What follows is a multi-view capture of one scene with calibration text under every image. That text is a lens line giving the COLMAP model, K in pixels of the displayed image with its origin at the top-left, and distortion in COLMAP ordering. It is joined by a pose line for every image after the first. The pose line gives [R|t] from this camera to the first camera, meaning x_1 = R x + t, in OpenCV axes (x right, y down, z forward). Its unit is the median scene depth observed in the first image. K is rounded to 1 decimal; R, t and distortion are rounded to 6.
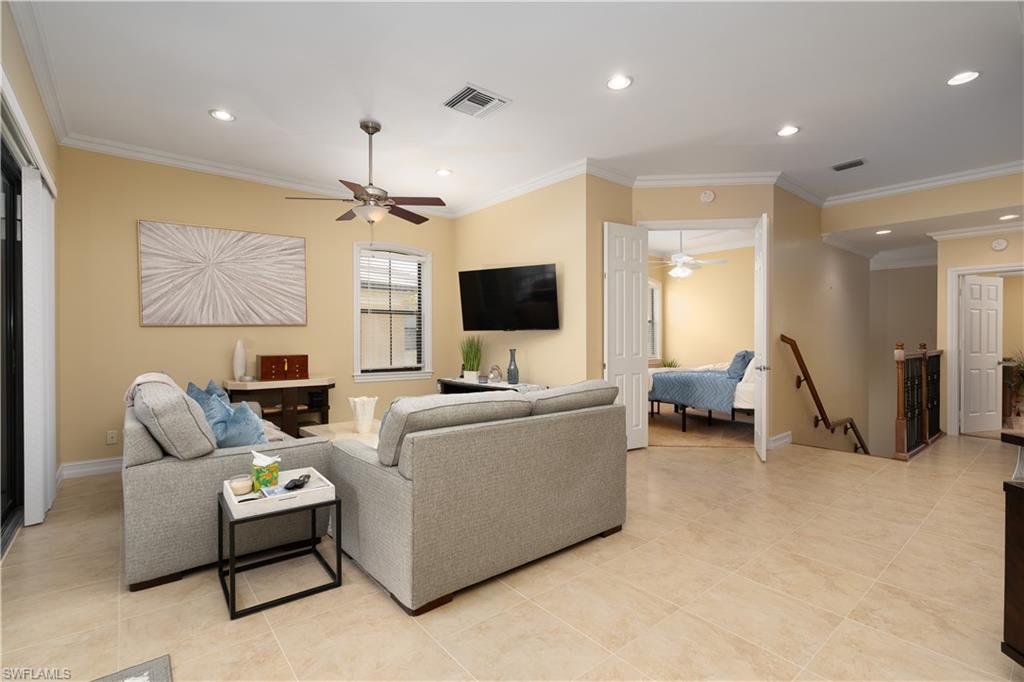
lens RADIAL K [[475.4, 0, 509.8], [0, 475.4, 337.1], [0, 0, 1]] dist [0.000600, 0.000305]
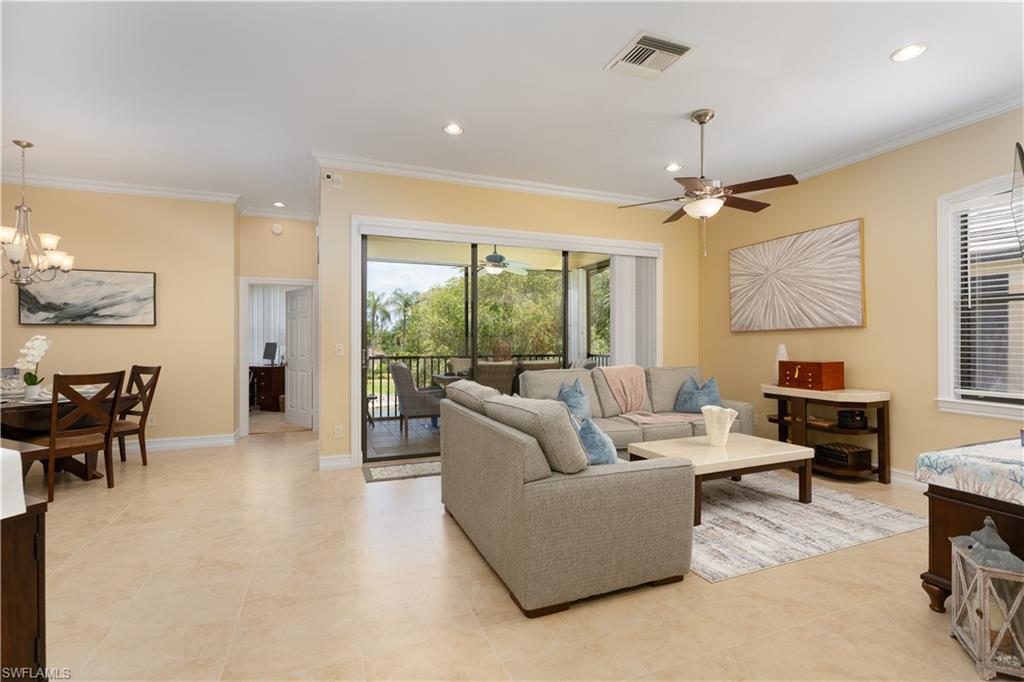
lens RADIAL K [[475.4, 0, 505.1], [0, 475.4, 341.0], [0, 0, 1]] dist [0.000600, 0.000305]
pose [[-0.313140, 0.001813, -0.949705, 0.569956], [-0.000103, 0.999998, 0.001943, -0.002850], [0.949707, 0.000706, -0.313140, 0.742652]]
